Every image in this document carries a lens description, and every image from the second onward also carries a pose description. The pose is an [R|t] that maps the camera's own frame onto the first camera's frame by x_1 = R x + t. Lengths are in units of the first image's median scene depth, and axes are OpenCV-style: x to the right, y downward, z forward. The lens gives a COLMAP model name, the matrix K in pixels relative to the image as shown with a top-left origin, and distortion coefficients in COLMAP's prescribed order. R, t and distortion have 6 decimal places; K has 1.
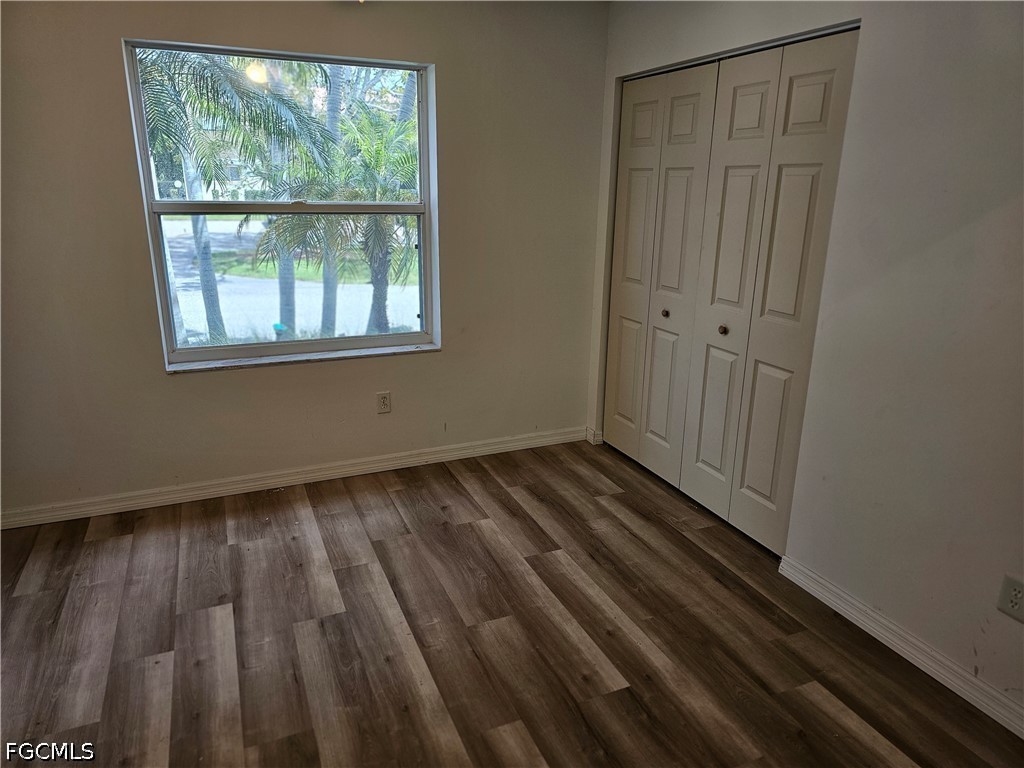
lens RADIAL K [[687.9, 0, 516.3], [0, 687.9, 372.9], [0, 0, 1]] dist [0.078497, -0.069590]
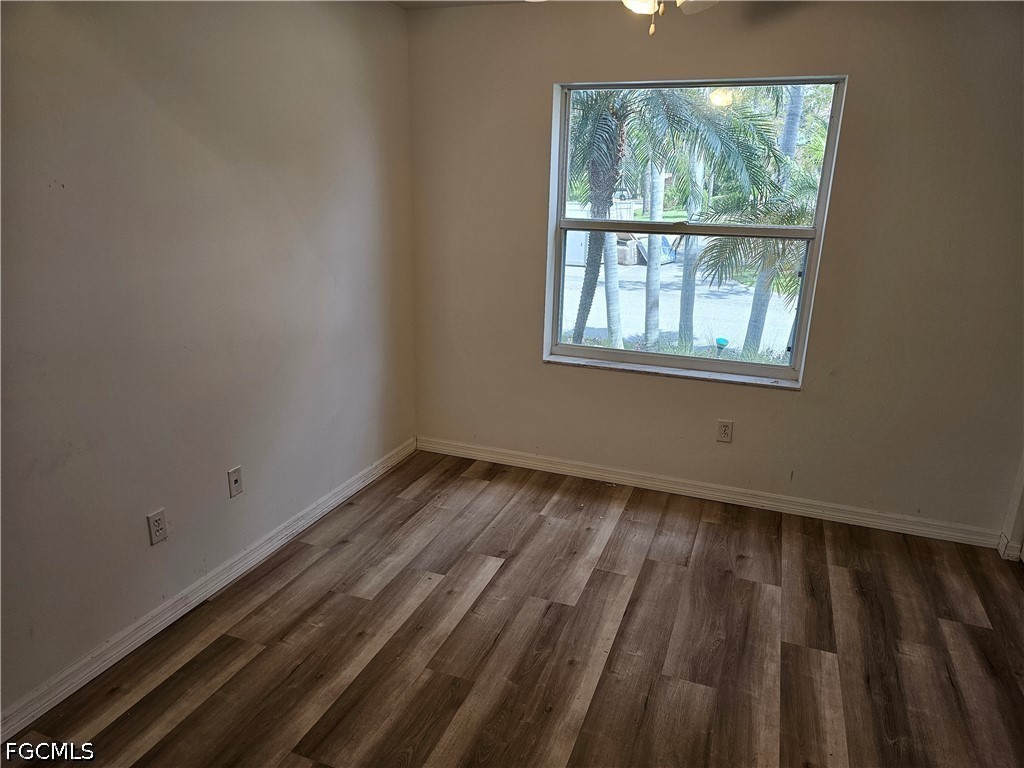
lens RADIAL K [[687.9, 0, 518.2], [0, 687.9, 359.5], [0, 0, 1]] dist [0.078497, -0.069590]
pose [[0.732741, 0.177886, -0.656847, 0.270423], [-0.203094, 0.978406, 0.038409, -0.042454], [0.649495, 0.105257, 0.753045, 0.086553]]
